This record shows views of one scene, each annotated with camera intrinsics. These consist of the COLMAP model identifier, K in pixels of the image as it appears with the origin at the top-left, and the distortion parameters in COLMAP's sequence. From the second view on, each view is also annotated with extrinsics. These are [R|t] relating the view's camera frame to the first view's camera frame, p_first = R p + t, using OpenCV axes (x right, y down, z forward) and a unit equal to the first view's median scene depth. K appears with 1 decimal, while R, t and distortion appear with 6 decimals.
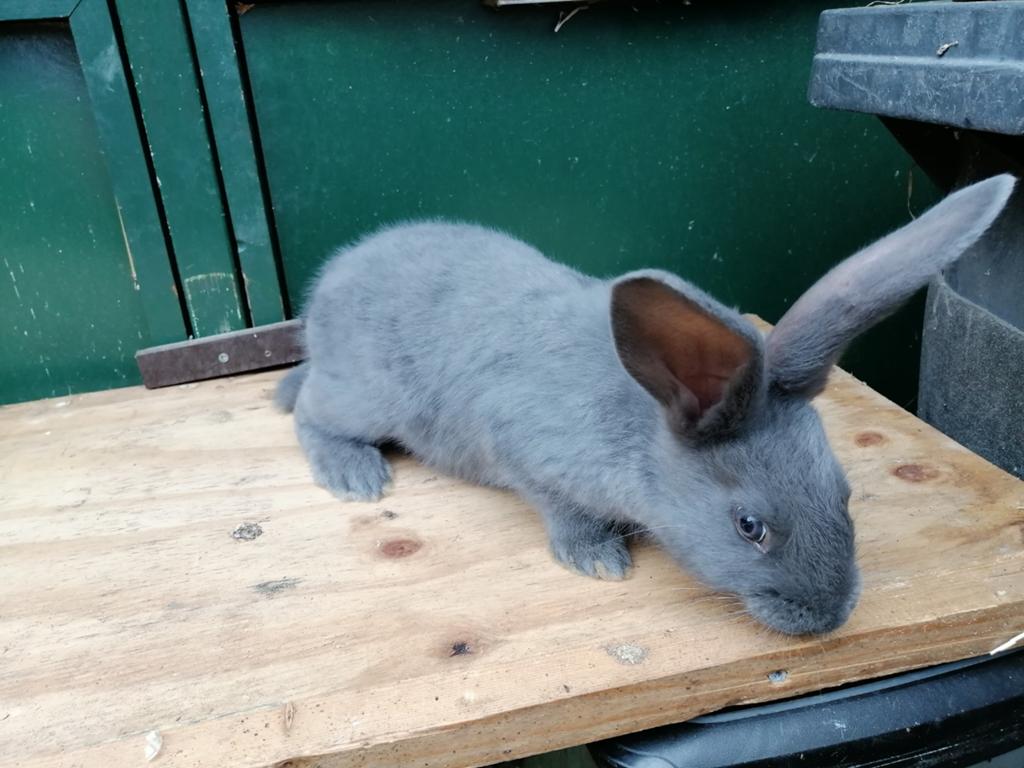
lens RADIAL K [[793.5, 0, 514.8], [0, 793.5, 409.8], [0, 0, 1]] dist [-0.023209, 0.041025]
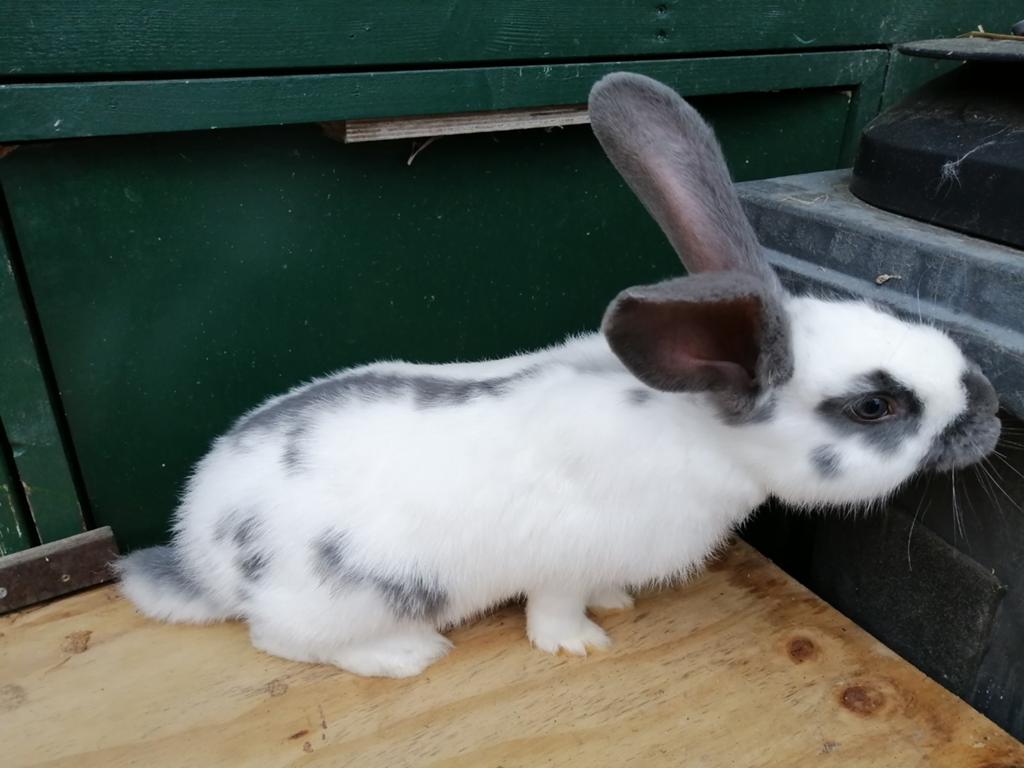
lens RADIAL K [[793.5, 0, 508.9], [0, 793.5, 398.9], [0, 0, 1]] dist [-0.023209, 0.041025]
pose [[0.960036, -0.067993, 0.271490, -0.126047], [0.066694, 0.997675, 0.014022, -0.303555], [-0.271813, 0.004645, 0.962339, 0.188069]]
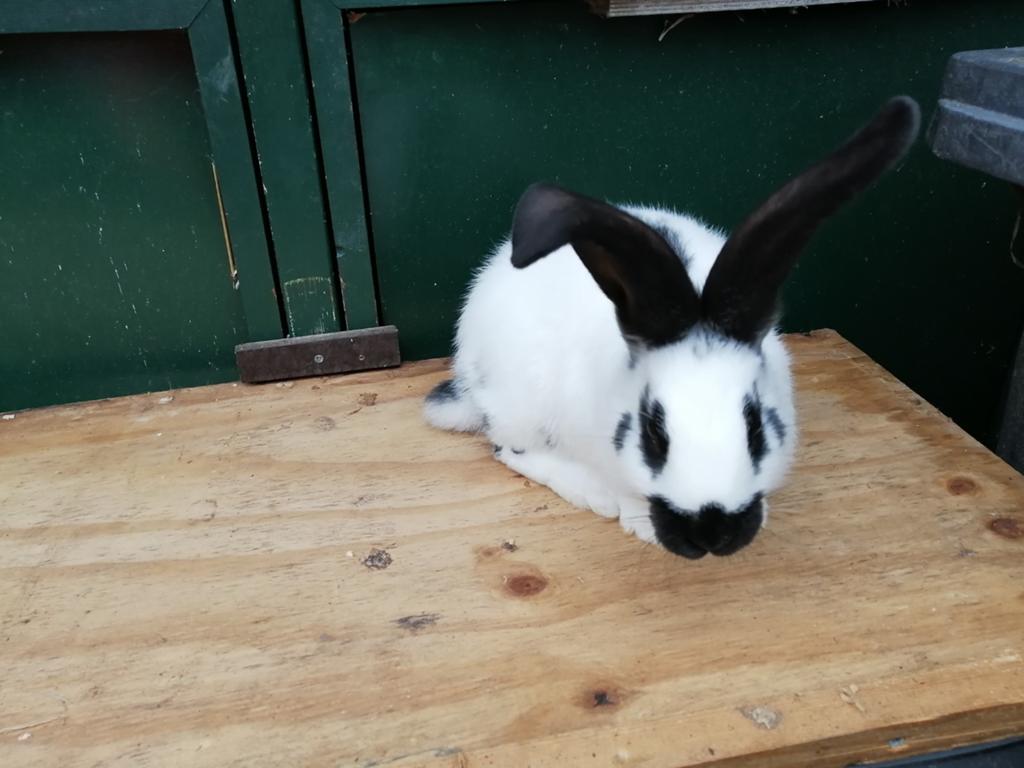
lens RADIAL K [[793.5, 0, 504.1], [0, 793.5, 408.5], [0, 0, 1]] dist [-0.023209, 0.041025]
pose [[0.999265, 0.037639, -0.007277, -0.156204], [-0.036742, 0.994468, 0.098400, -0.148580], [0.010941, -0.098061, 0.995120, -0.038460]]
